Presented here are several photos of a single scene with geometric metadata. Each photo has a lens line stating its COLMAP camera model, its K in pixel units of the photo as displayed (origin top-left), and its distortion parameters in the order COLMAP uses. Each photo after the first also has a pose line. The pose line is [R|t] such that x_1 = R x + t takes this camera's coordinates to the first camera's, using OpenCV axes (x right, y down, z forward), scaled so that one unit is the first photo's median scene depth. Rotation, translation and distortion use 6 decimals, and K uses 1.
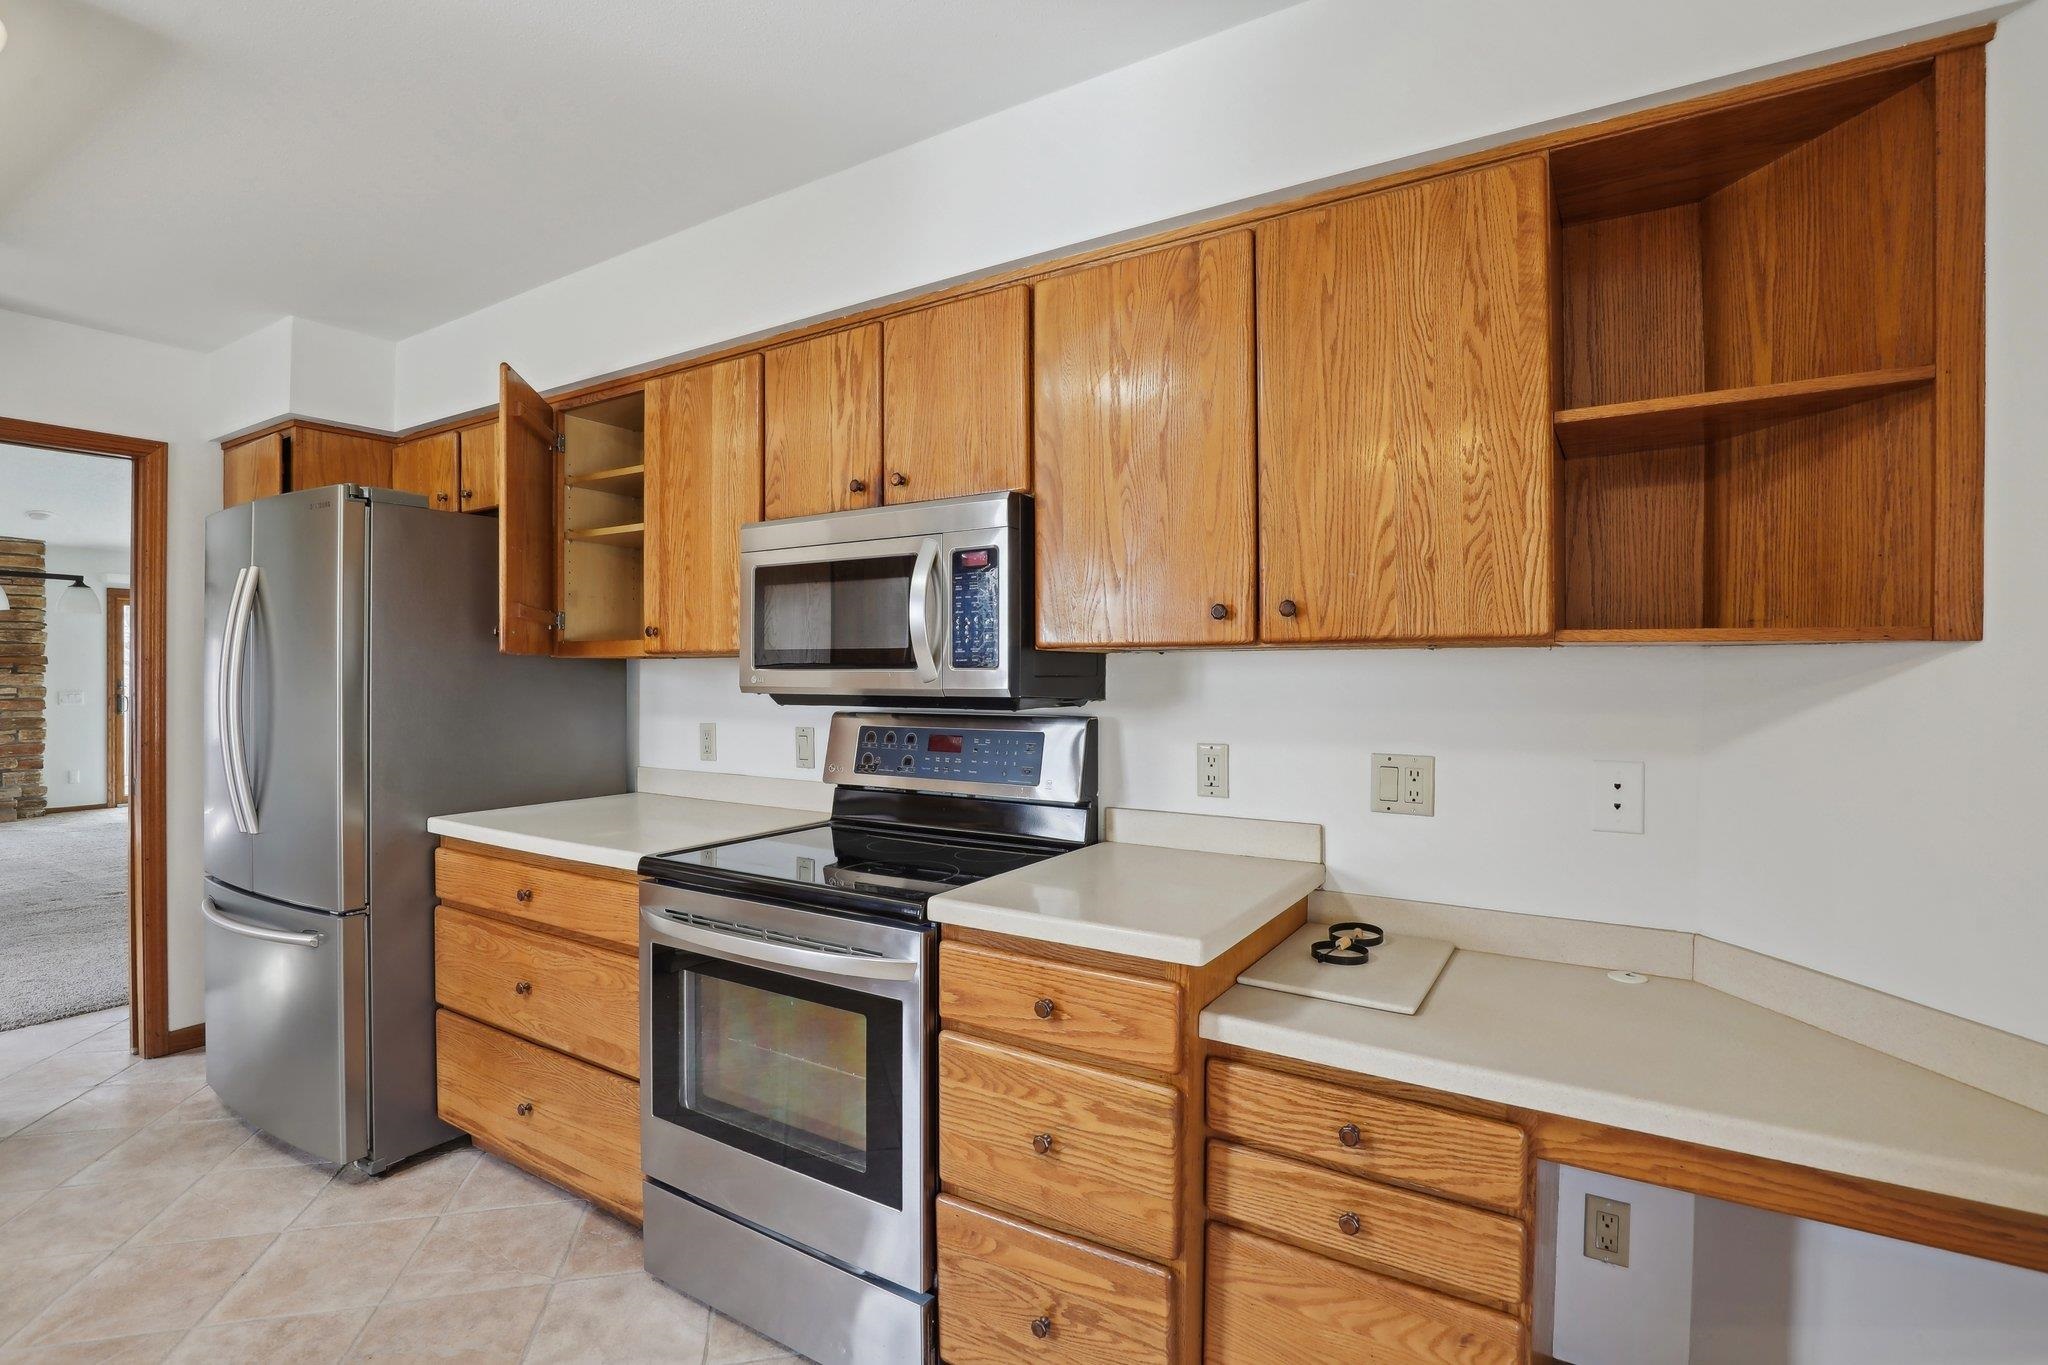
lens RADIAL K [[947.9, 0, 1024.0], [0, 947.9, 682.5], [0, 0, 1]] dist [-0.038249, 0.010076]
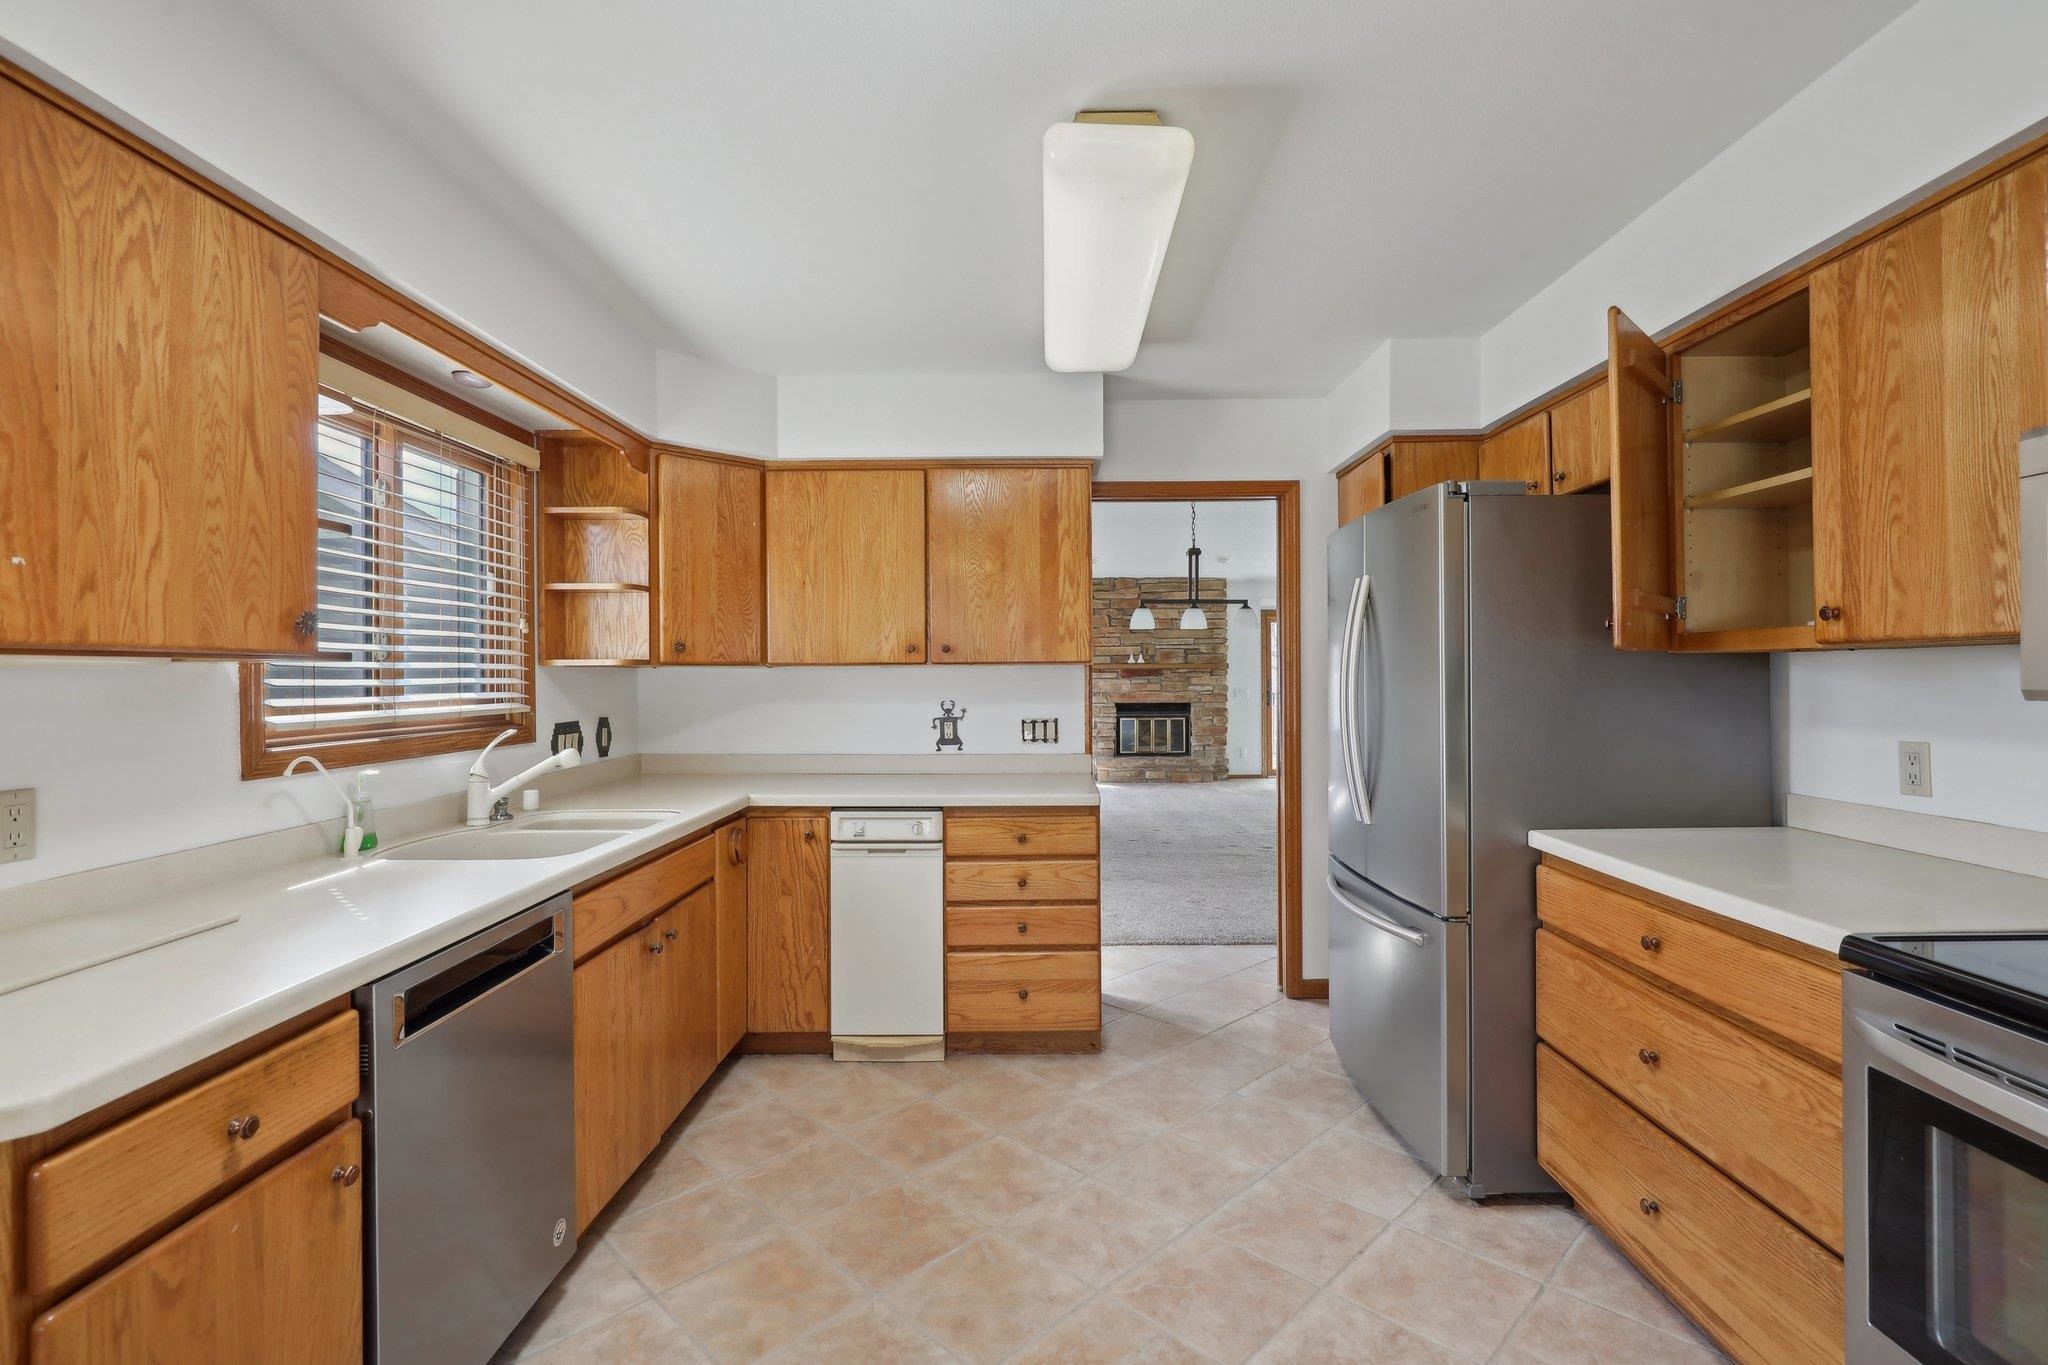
lens RADIAL K [[946.5, 0, 1041.2], [0, 946.5, 663.6], [0, 0, 1]] dist [-0.008549, 0.000900]
pose [[0.530230, -0.017484, -0.847674, -0.103070], [0.001733, 0.999808, -0.019538, -0.002146], [0.847852, 0.008890, 0.530158, 0.099909]]
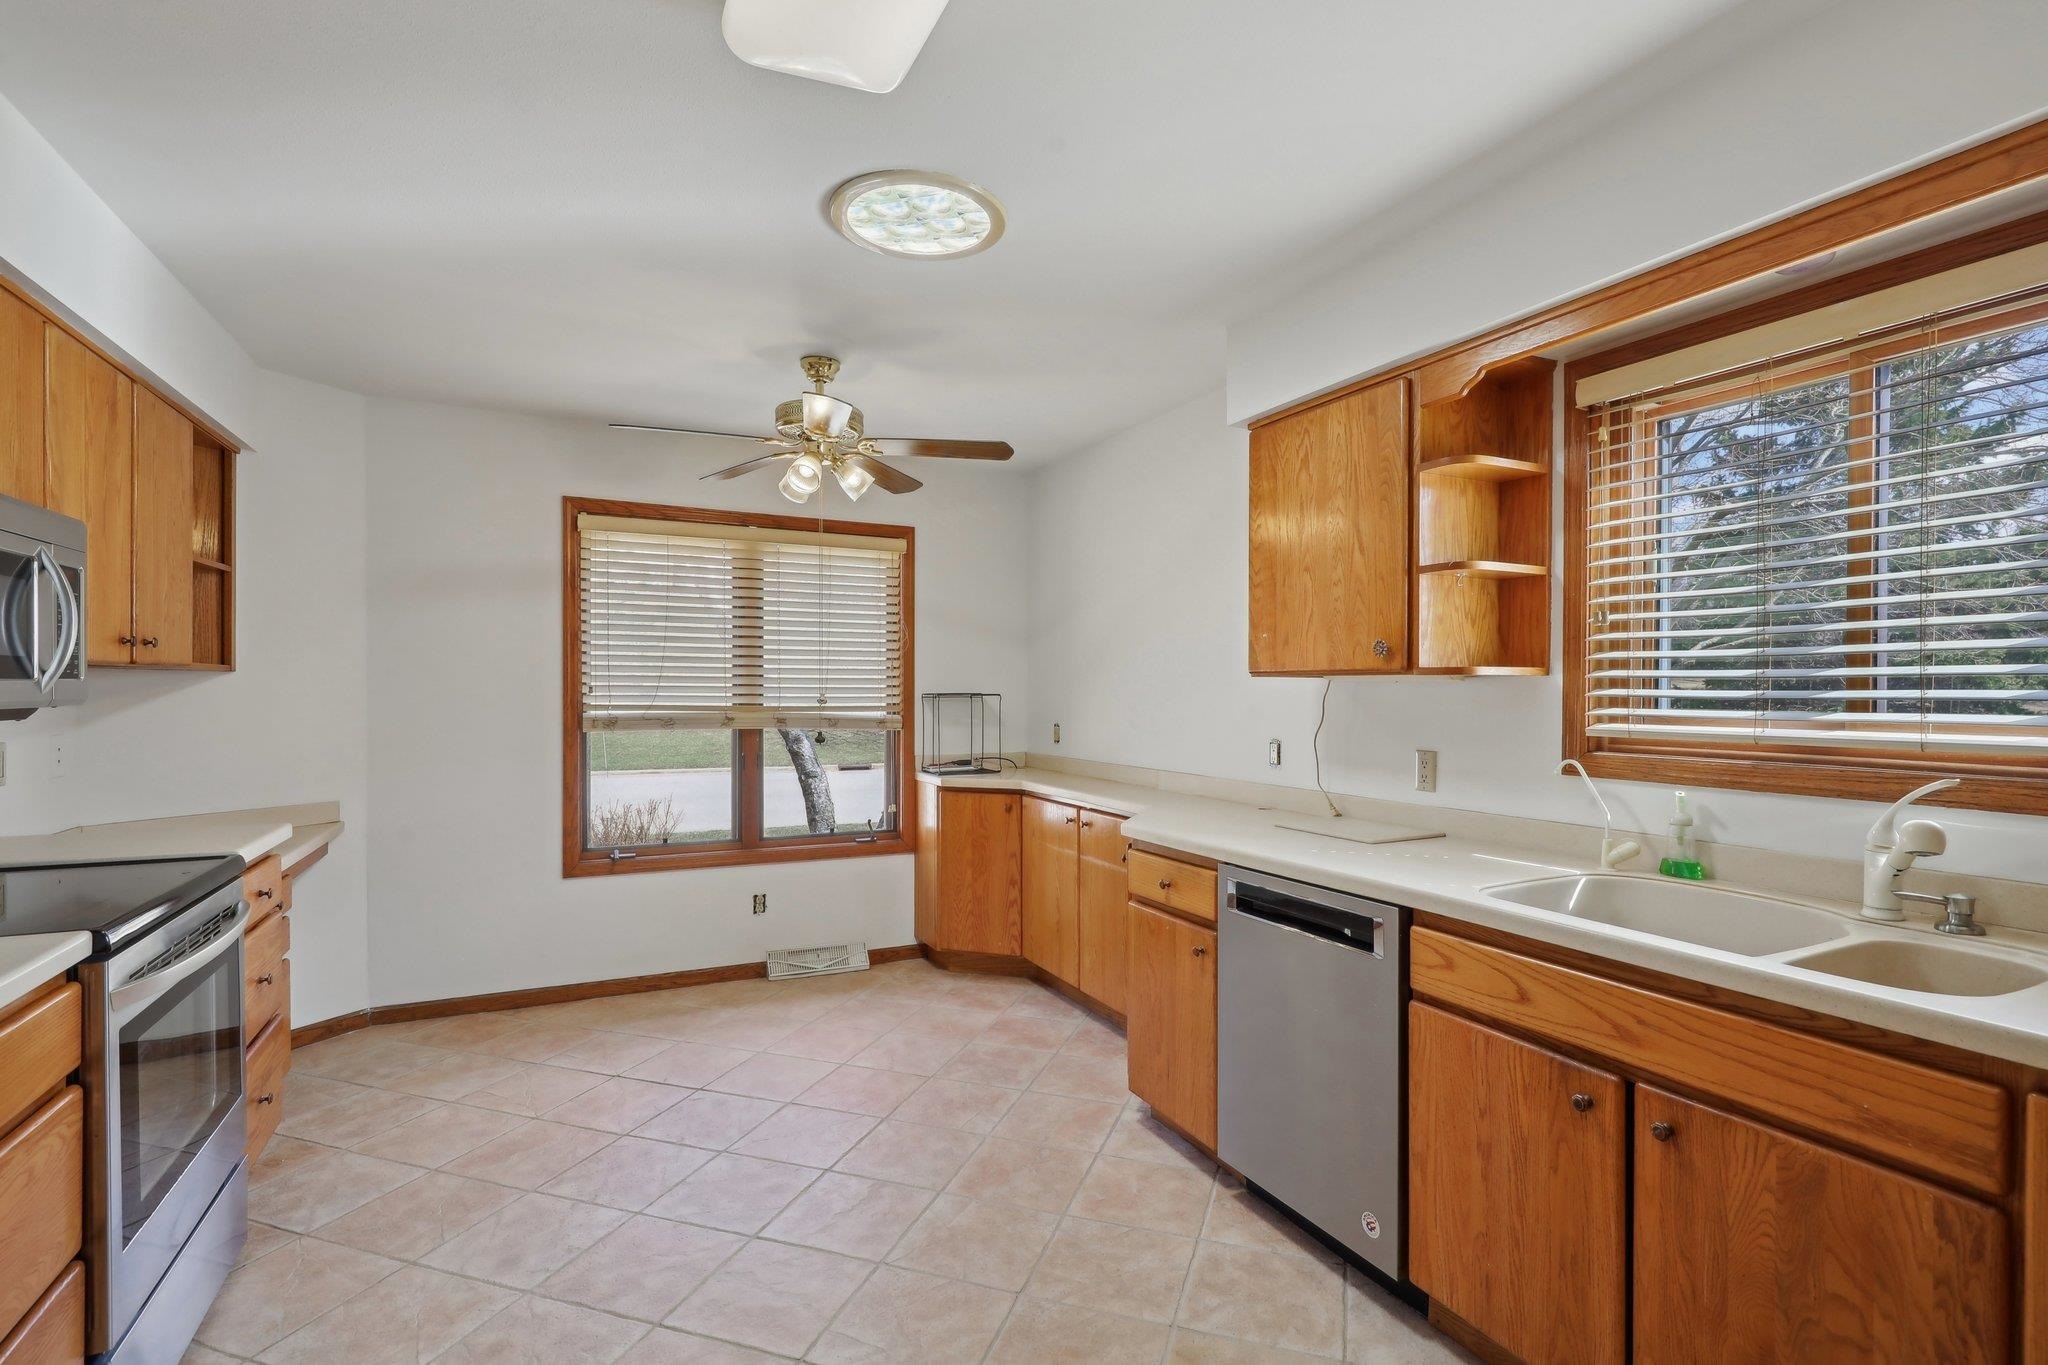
lens RADIAL K [[945.4, 0, 1024.0], [0, 945.4, 682.5], [0, 0, 1]] dist [0.001997, 0.000059]
pose [[-0.852057, -0.003445, 0.523438, -1.461111], [-0.002330, 0.999993, 0.002788, -0.016954], [-0.523445, 0.001156, -0.852059, 1.290280]]
